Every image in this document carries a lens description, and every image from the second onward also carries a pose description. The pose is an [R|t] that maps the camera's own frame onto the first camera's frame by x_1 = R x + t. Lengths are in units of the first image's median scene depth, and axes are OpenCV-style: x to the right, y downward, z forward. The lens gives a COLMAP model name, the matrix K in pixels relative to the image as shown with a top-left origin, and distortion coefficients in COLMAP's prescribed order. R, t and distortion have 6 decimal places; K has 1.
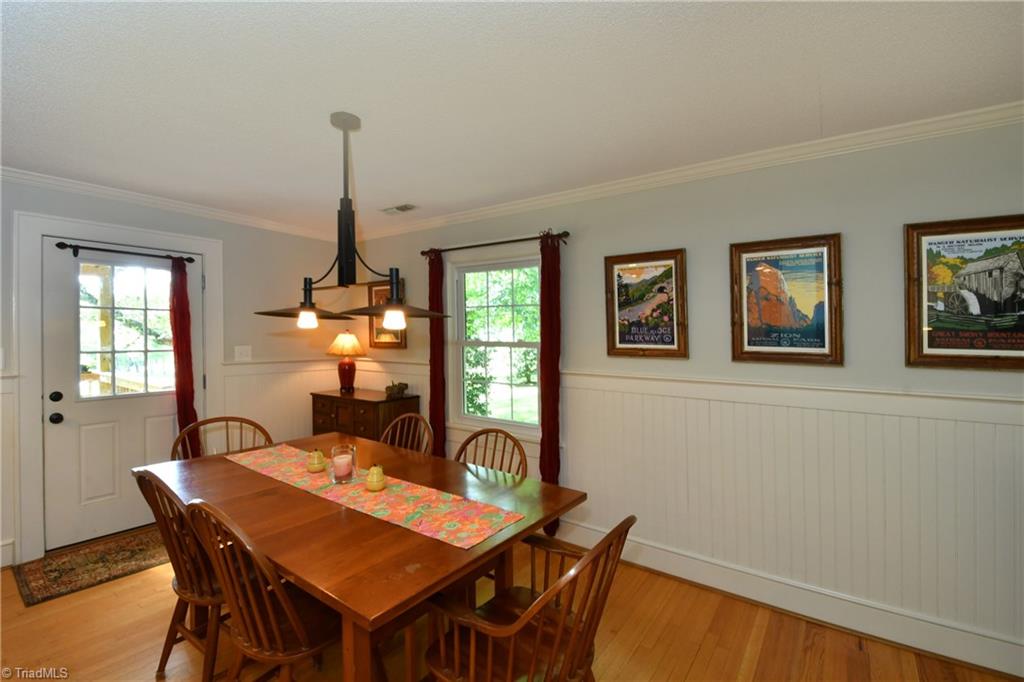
lens RADIAL K [[448.3, 0, 517.8], [0, 448.3, 344.1], [0, 0, 1]] dist [-0.013332, -0.007355]
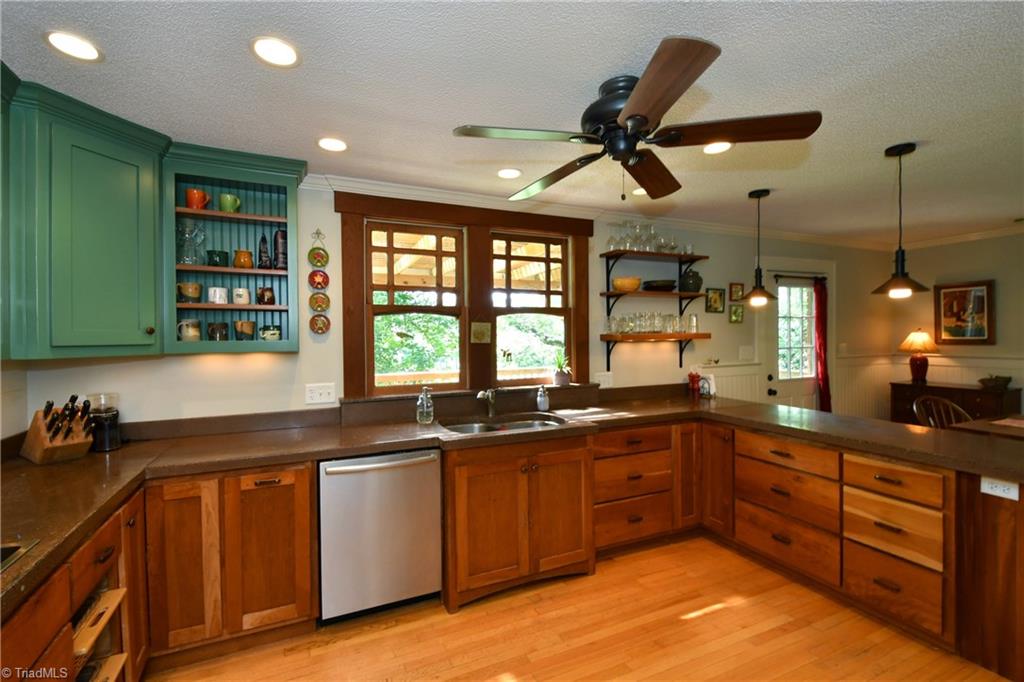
lens RADIAL K [[448.3, 0, 482.7], [0, 448.3, 335.7], [0, 0, 1]] dist [-0.013332, -0.007355]
pose [[0.859669, -0.006799, -0.510807, -0.811146], [0.003119, 0.999963, -0.008061, -0.010109], [0.510843, 0.005336, 0.859658, -0.580652]]
